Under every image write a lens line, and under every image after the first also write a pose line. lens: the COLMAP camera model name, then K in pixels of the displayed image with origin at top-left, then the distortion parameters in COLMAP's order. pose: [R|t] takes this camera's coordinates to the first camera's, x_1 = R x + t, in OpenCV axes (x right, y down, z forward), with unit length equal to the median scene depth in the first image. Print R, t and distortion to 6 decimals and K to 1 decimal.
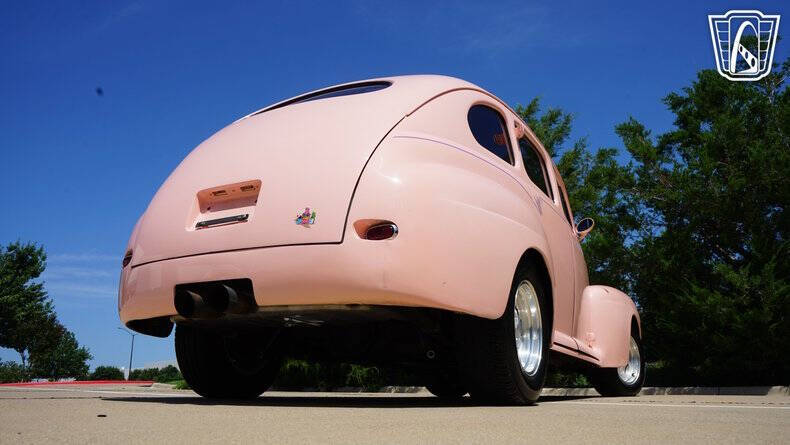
lens RADIAL K [[653.0, 0, 394.0], [0, 653.0, 224.3], [0, 0, 1]] dist [-0.036146, -0.000387]
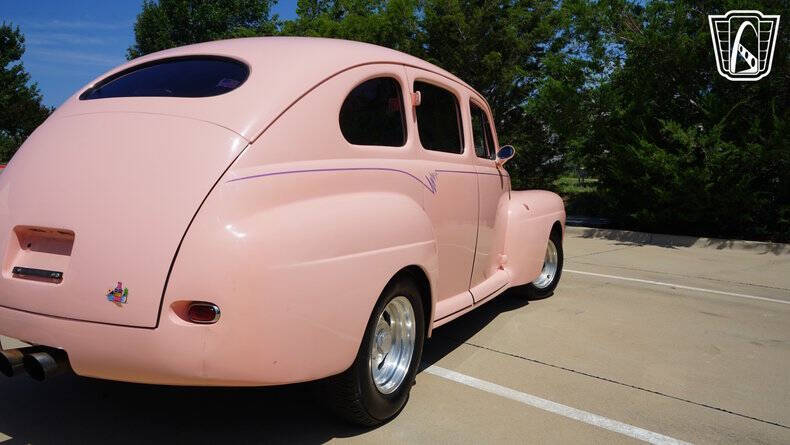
lens RADIAL K [[623.8, 0, 400.4], [0, 623.8, 226.0], [0, 0, 1]] dist [-0.038056, 0.006824]
pose [[0.998842, 0.024686, 0.041291, 0.047782], [-0.036855, 0.944311, 0.326985, -0.087160], [-0.030919, -0.328128, 0.944127, 0.049387]]
